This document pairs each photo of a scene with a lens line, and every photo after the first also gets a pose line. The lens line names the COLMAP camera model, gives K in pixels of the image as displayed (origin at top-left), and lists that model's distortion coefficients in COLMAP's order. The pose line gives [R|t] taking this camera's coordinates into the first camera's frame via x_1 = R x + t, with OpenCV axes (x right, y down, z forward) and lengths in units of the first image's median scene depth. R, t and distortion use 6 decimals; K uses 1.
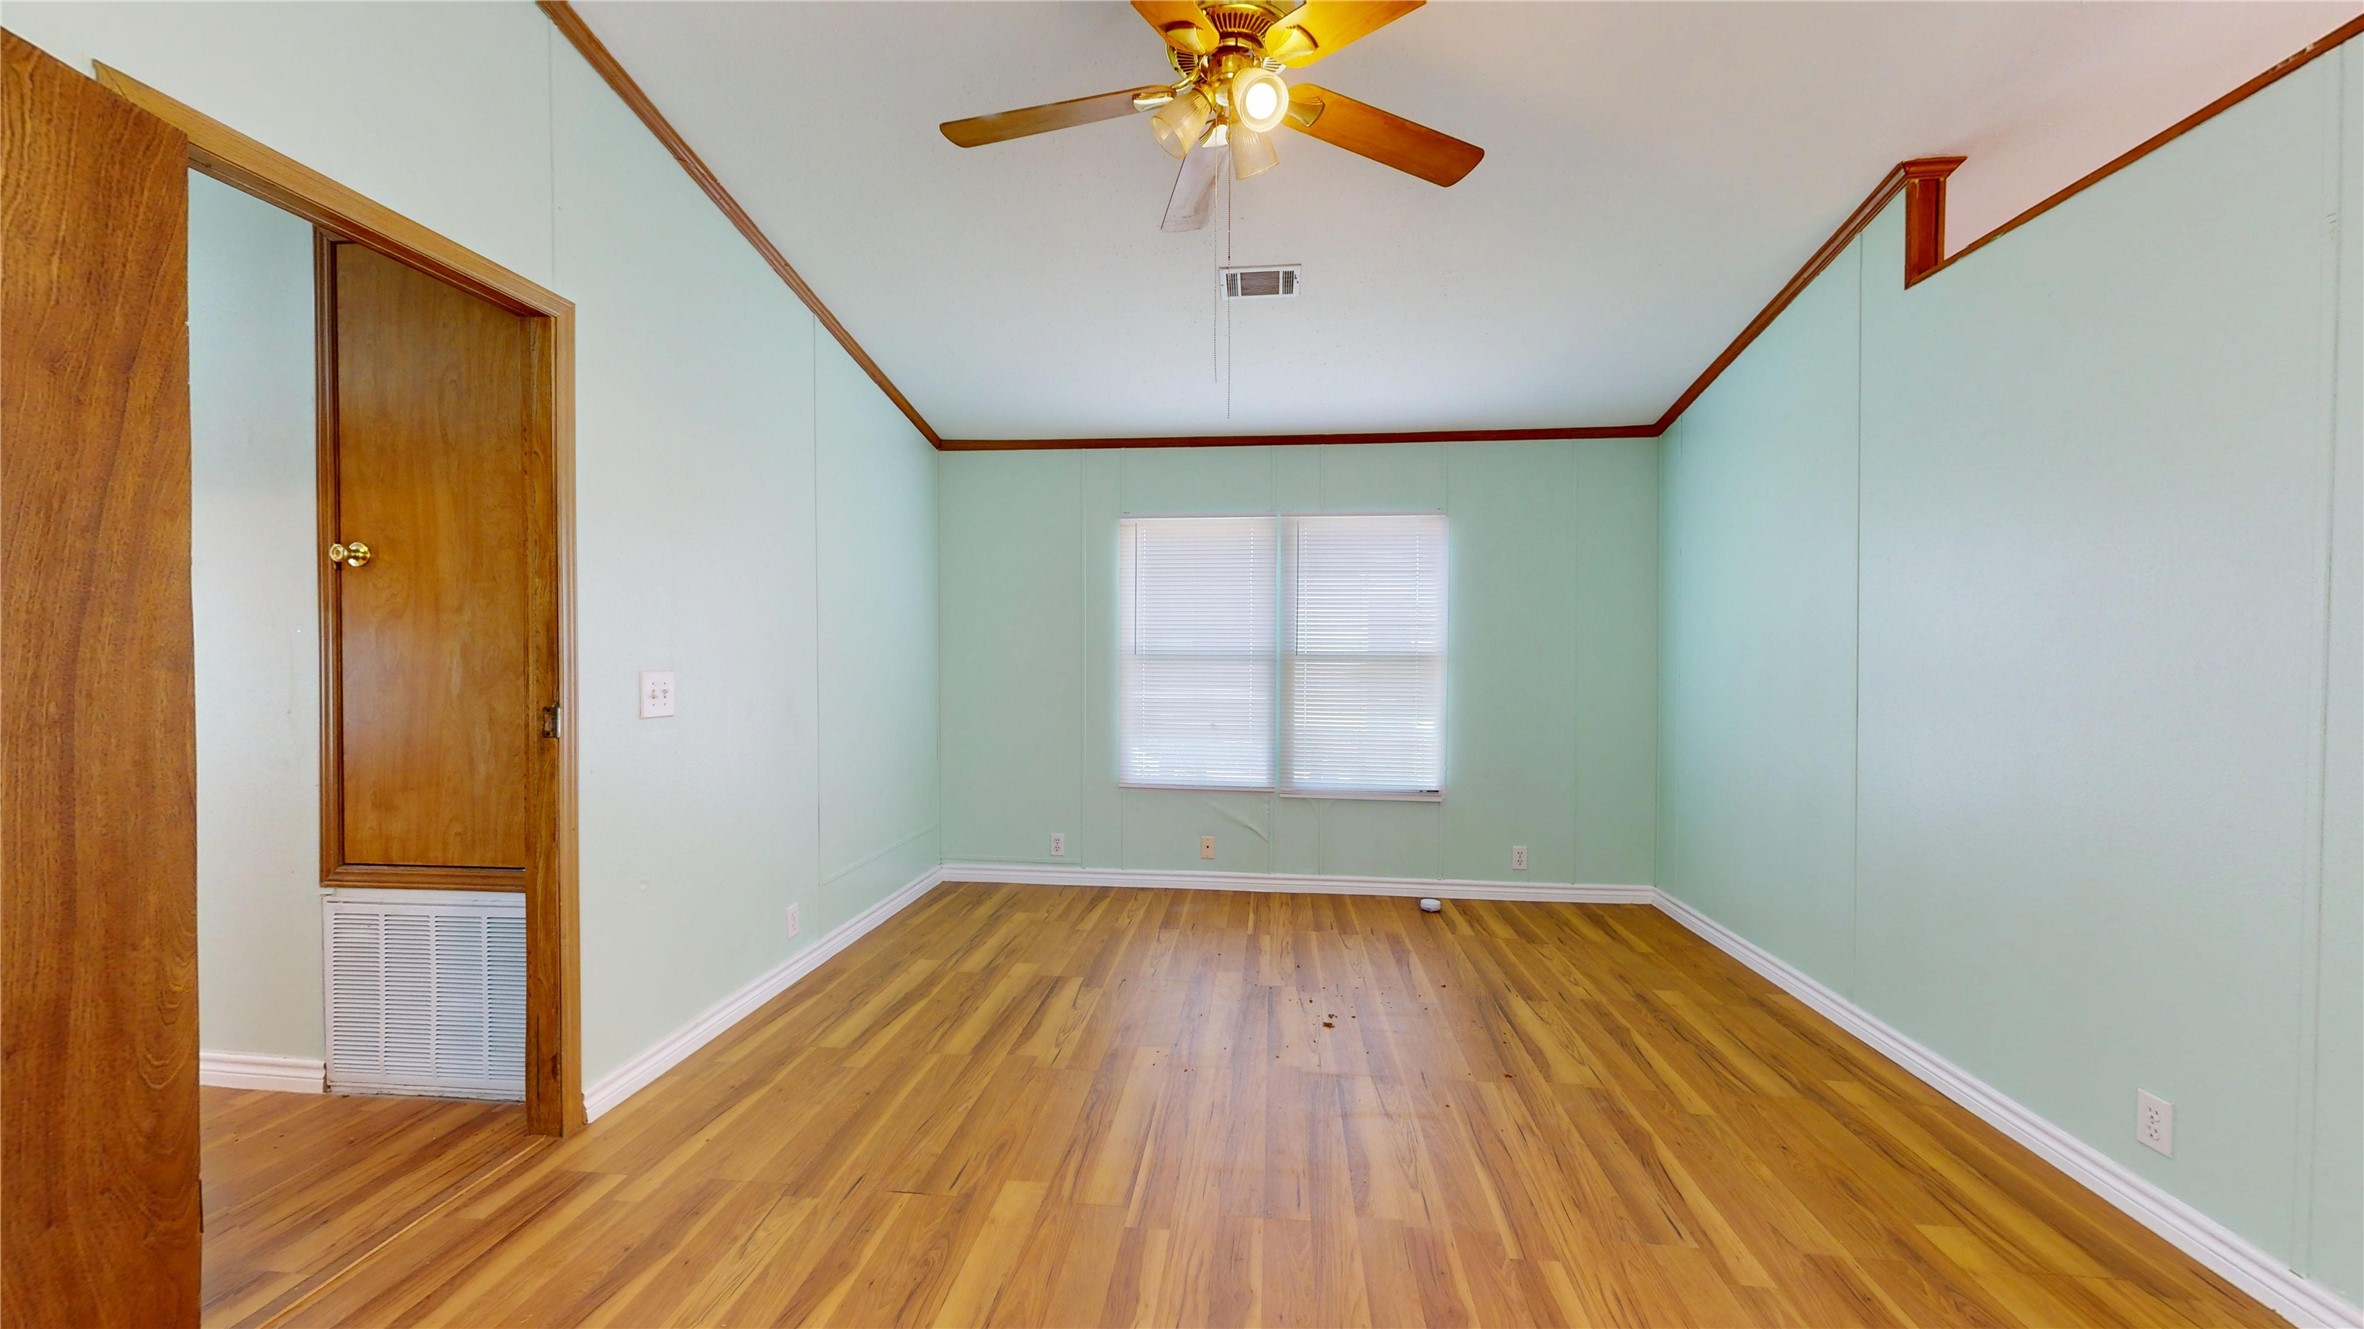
lens RADIAL K [[866.7, 0, 1178.4], [0, 866.7, 656.5], [0, 0, 1]] dist [0.006488, -0.000593]
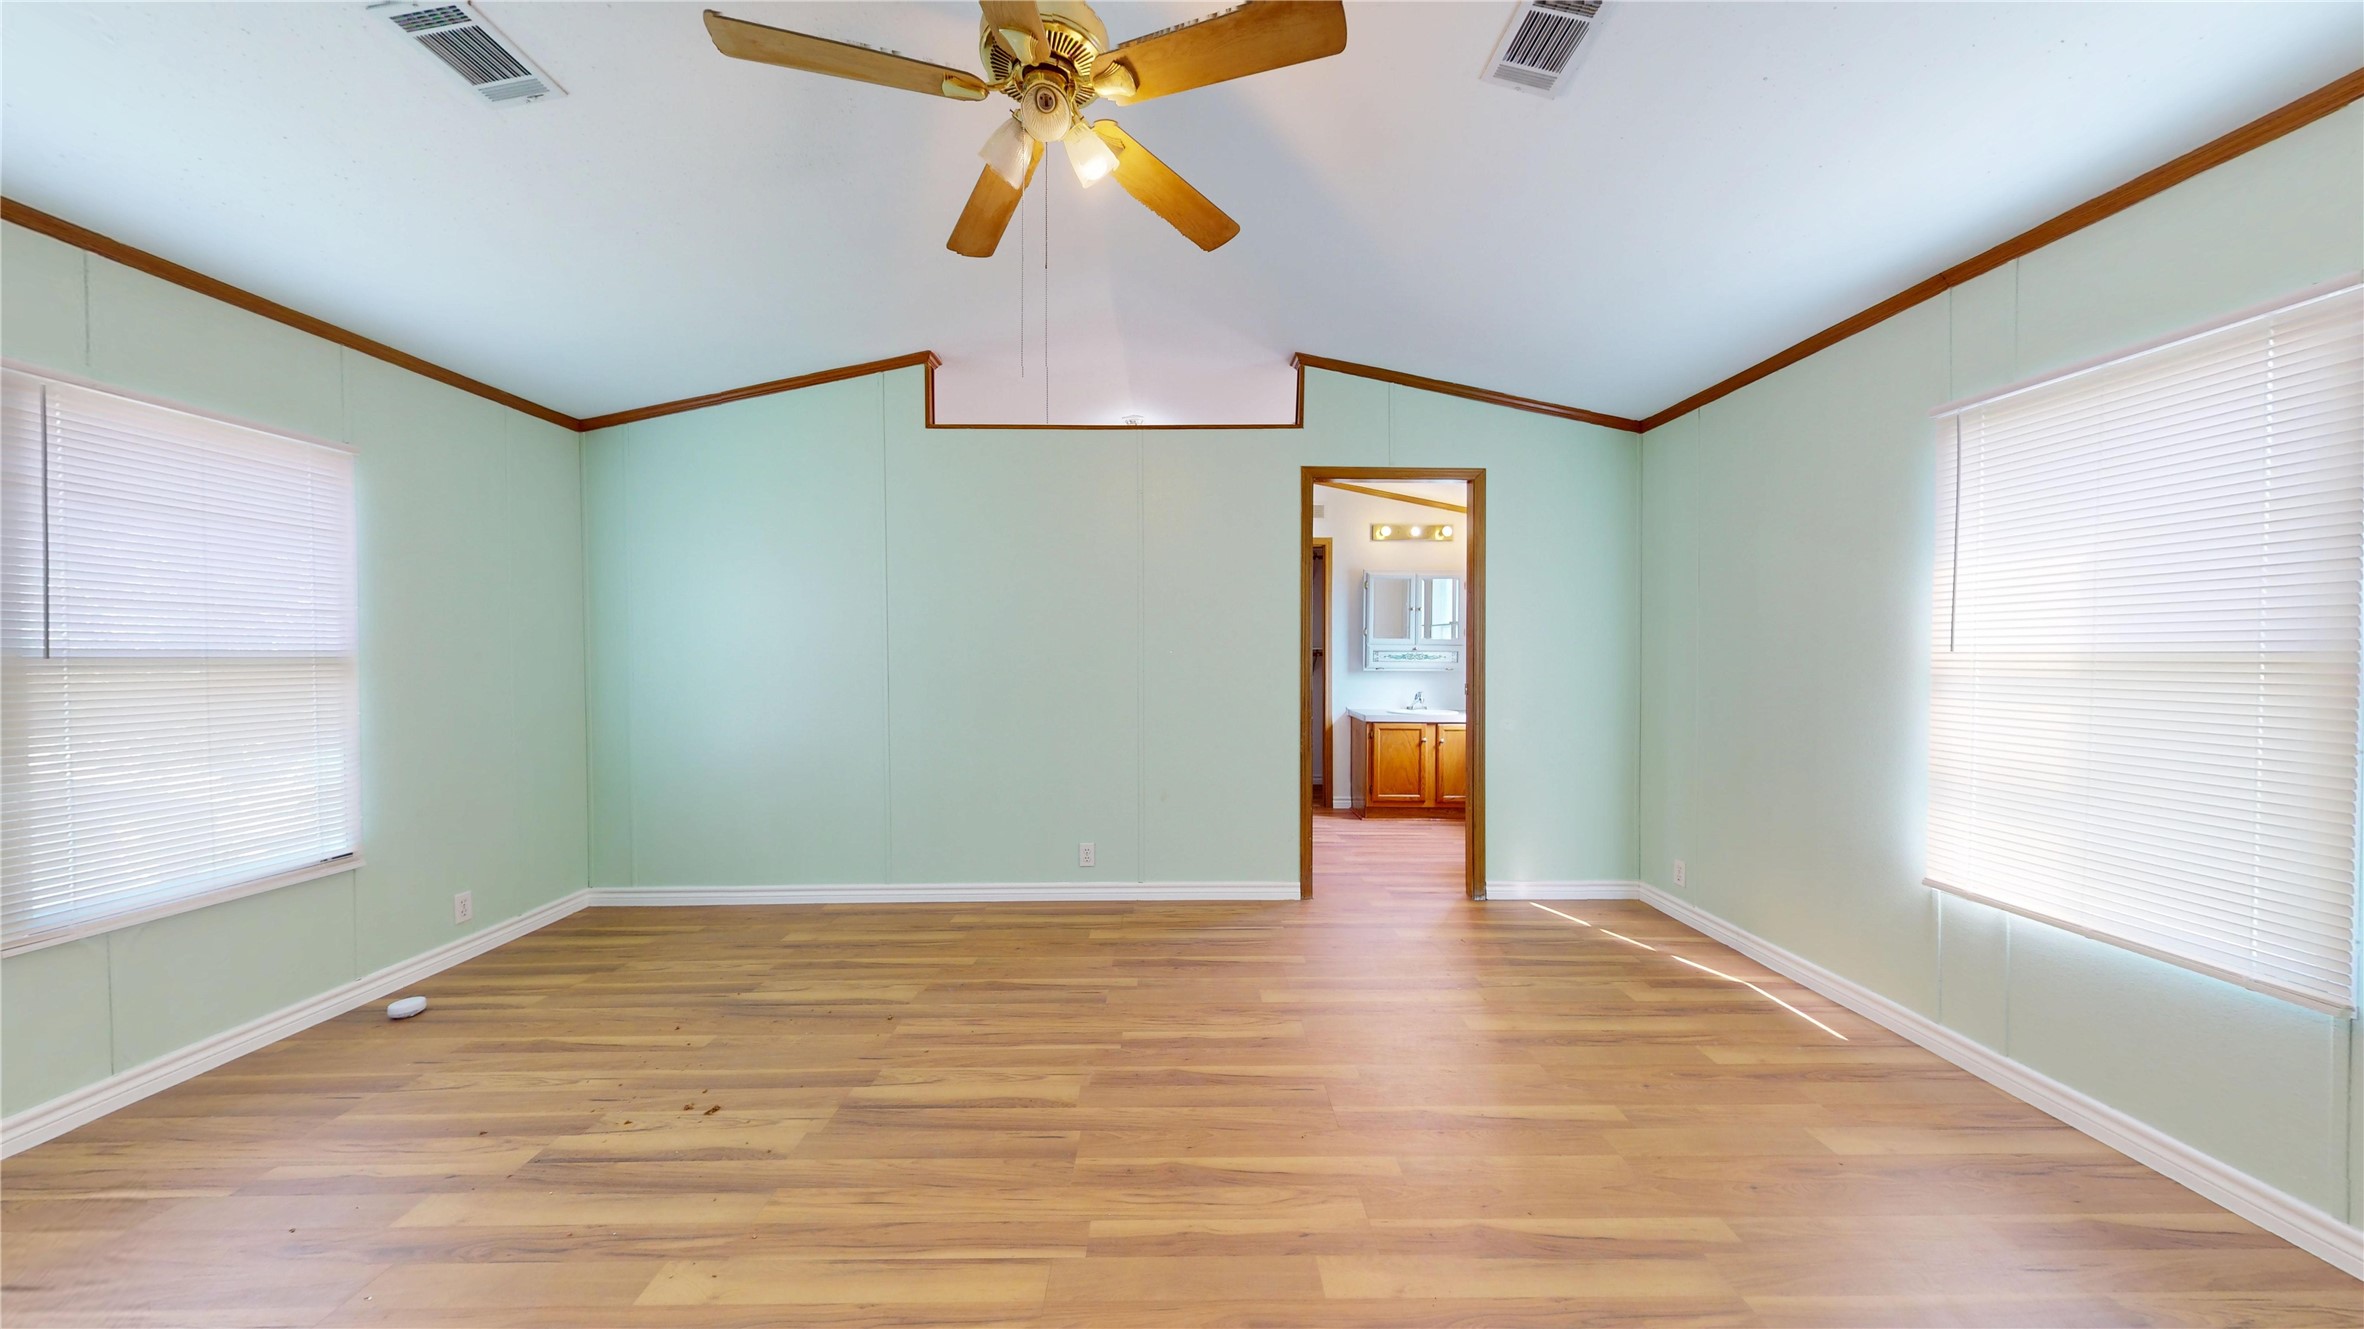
lens RADIAL K [[746.5, 0, 1187.6], [0, 746.5, 668.1], [0, 0, 1]] dist [-0.007400, -0.000176]
pose [[-0.118841, -0.024327, 0.992615, -0.770298], [0.008411, 0.999639, 0.025506, -0.004634], [-0.992878, 0.011380, -0.118594, 0.872647]]
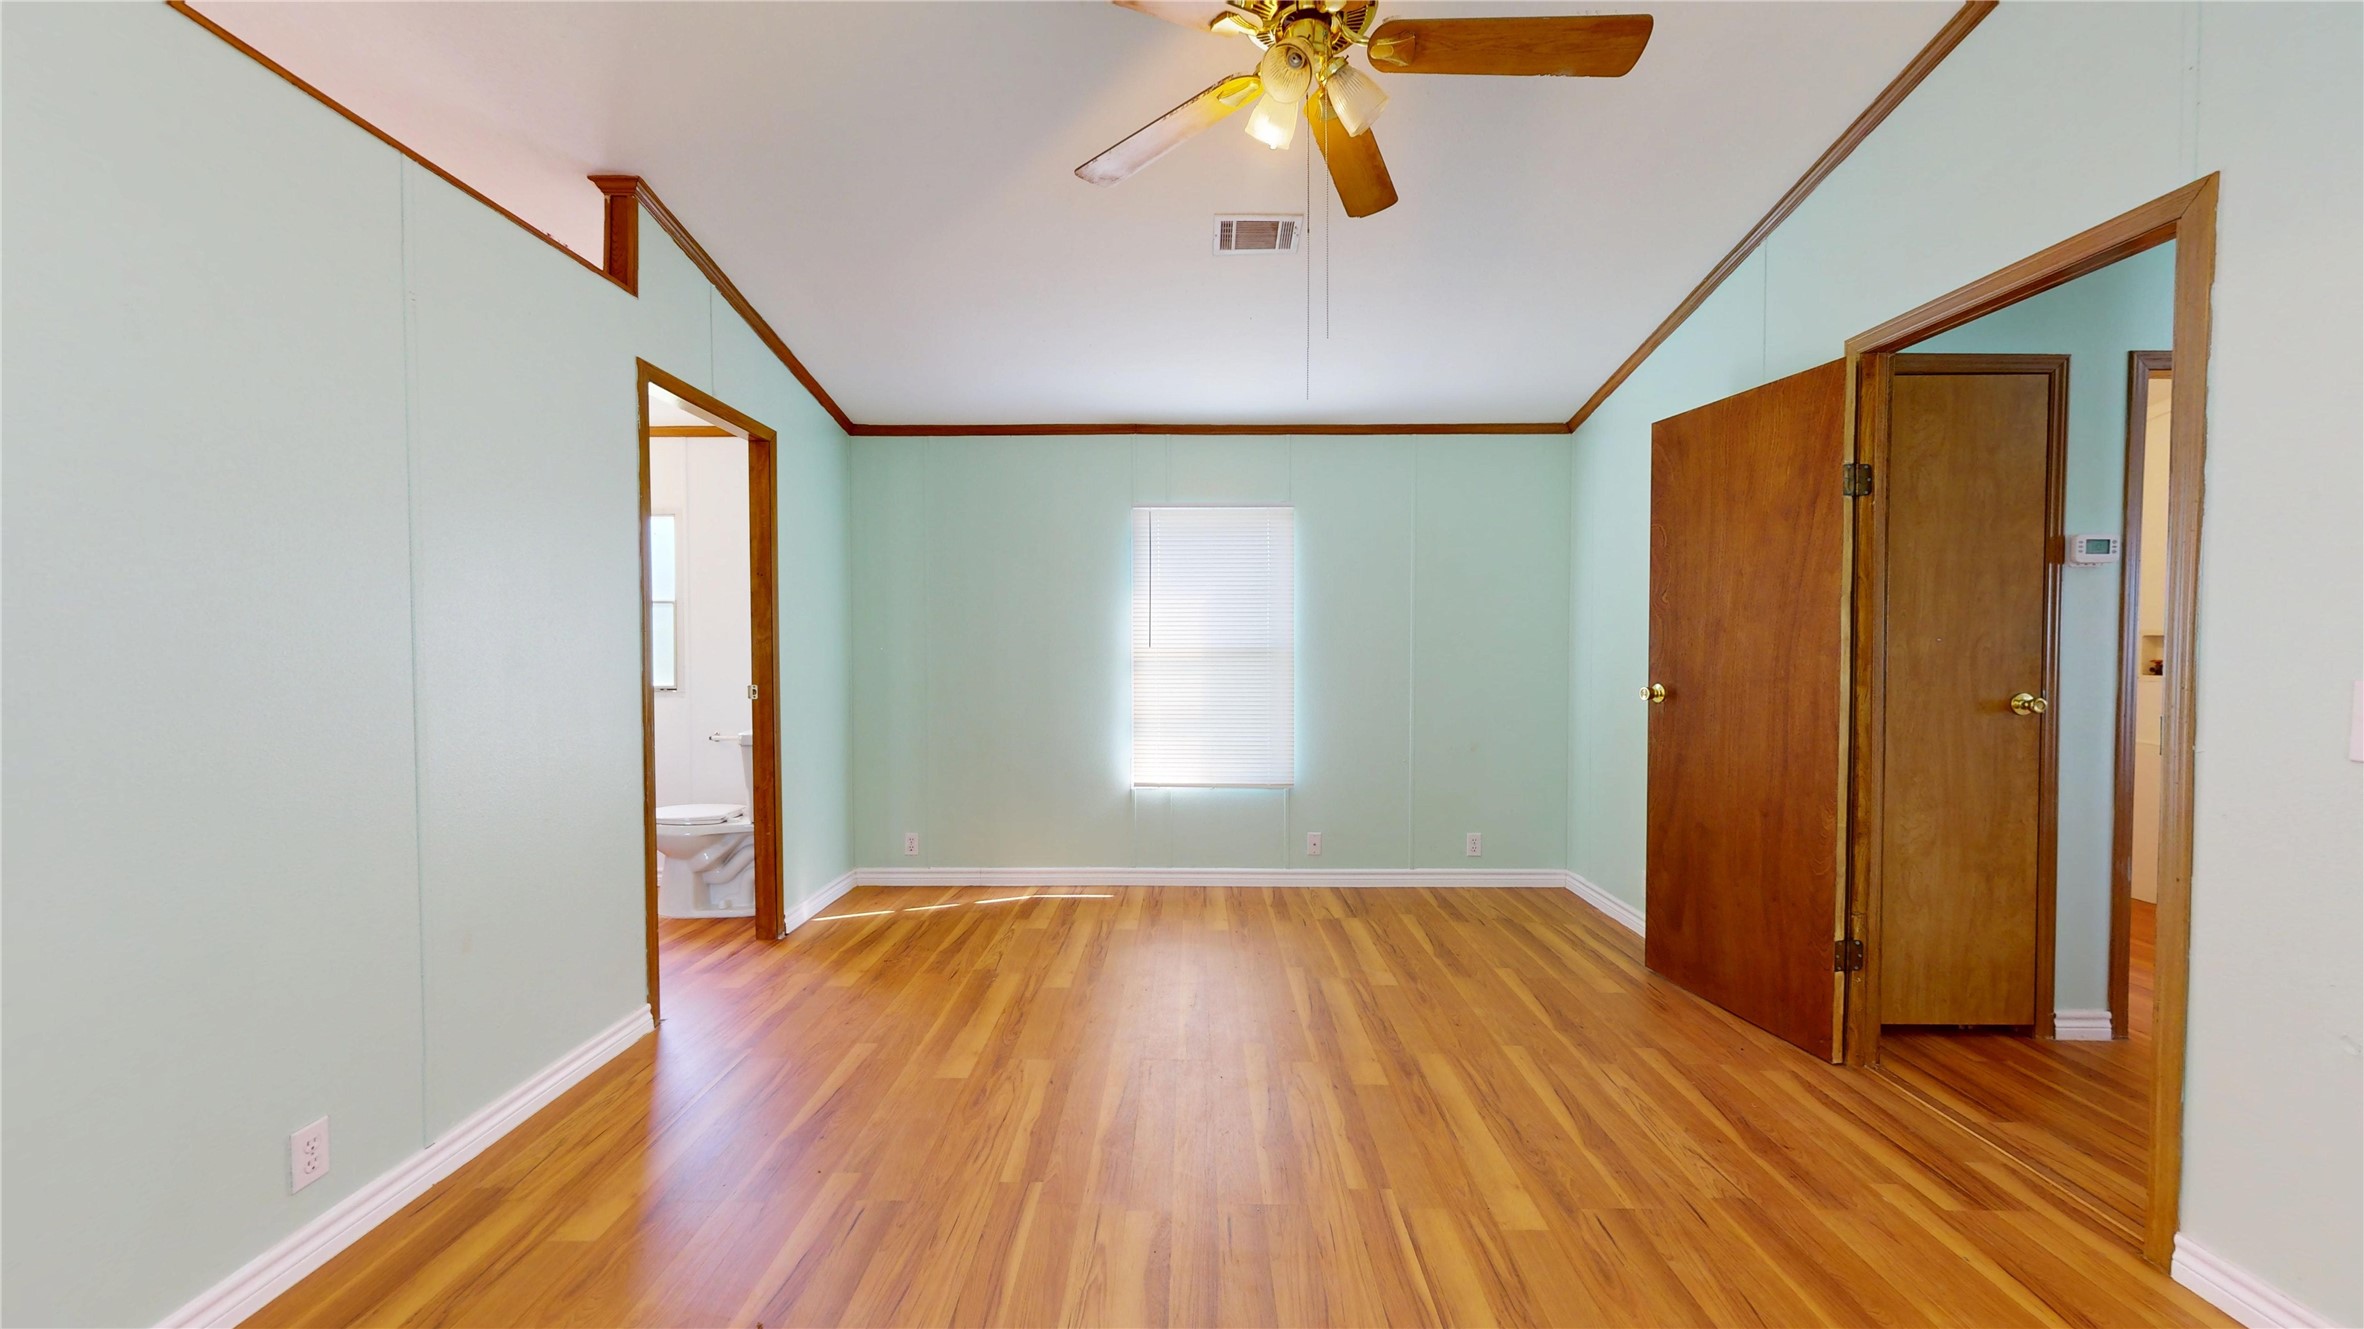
lens RADIAL K [[866.7, 0, 1172.1], [0, 866.7, 664.8], [0, 0, 1]] dist [0.006488, -0.000593]
pose [[-0.996035, -0.000332, -0.088958, 0.266298], [-0.002934, 0.999572, 0.029119, -0.010452], [0.088911, 0.029265, -0.995610, 1.794041]]
